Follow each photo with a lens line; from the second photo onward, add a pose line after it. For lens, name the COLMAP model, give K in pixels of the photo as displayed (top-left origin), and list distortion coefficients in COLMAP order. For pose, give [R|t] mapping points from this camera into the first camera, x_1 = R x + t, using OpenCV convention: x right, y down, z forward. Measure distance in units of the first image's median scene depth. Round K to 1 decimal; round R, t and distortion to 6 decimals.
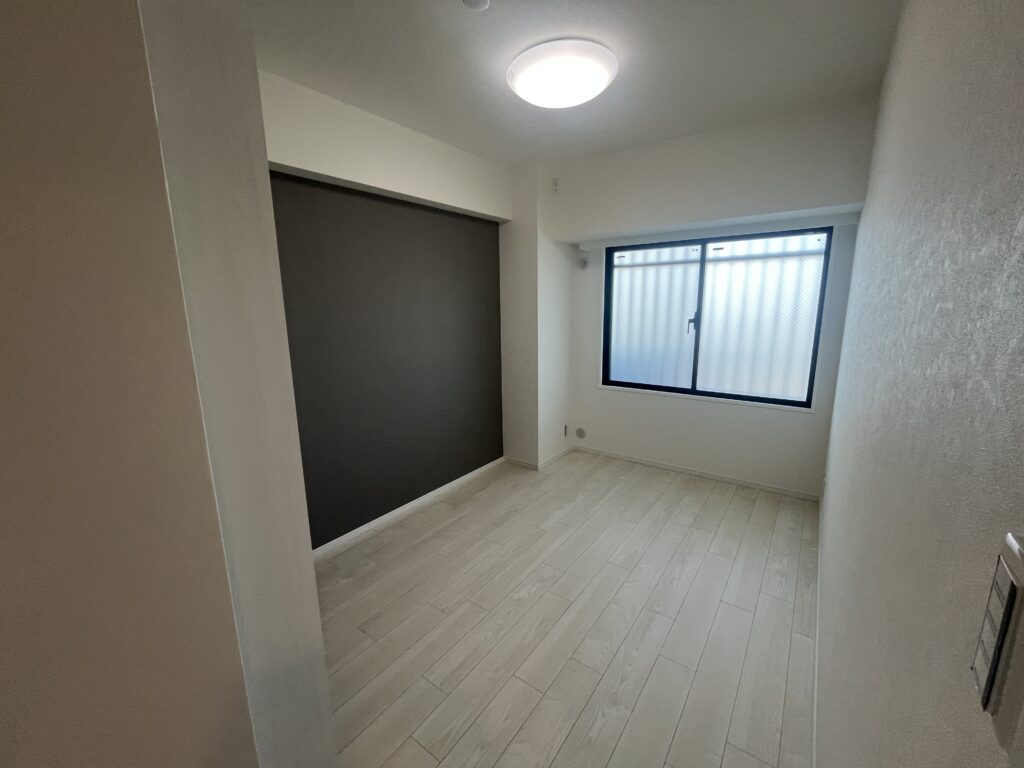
lens RADIAL K [[415.6, 0, 512.5], [0, 415.6, 386.2], [0, 0, 1]] dist [0.001169, 0.000080]
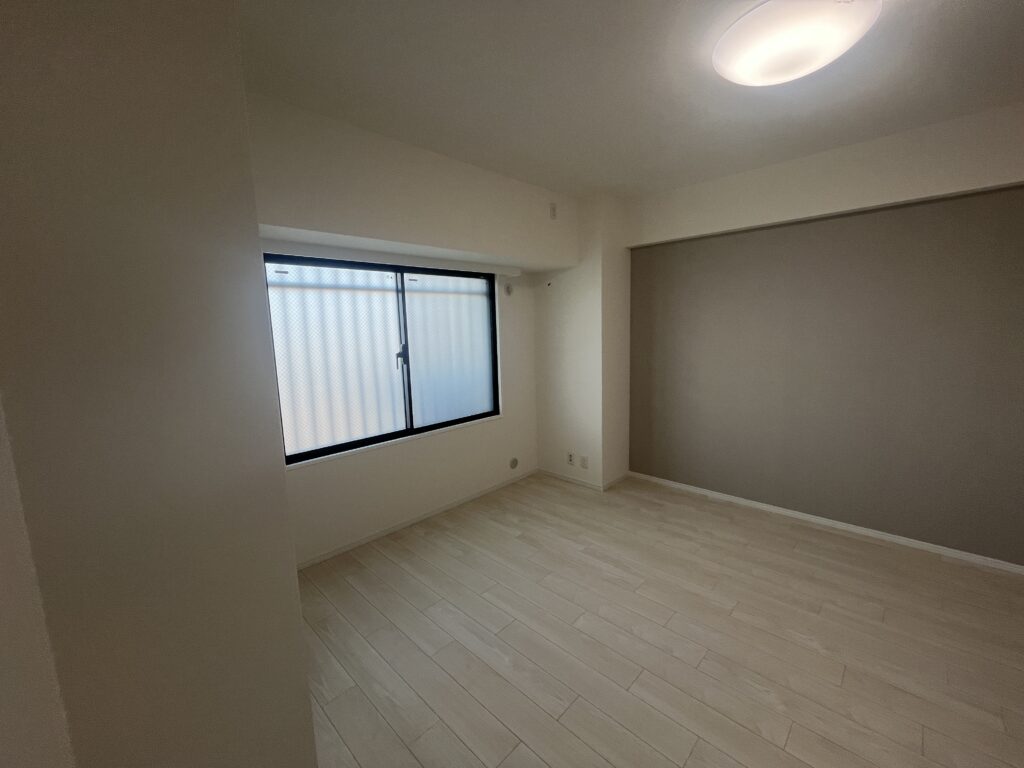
lens RADIAL K [[415.6, 0, 515.5], [0, 415.6, 381.1], [0, 0, 1]] dist [0.001169, 0.000080]
pose [[0.123714, -0.131506, 0.983565, -0.426810], [0.211515, 0.971896, 0.103341, -0.141538], [-0.969513, 0.195254, 0.148053, 0.632619]]
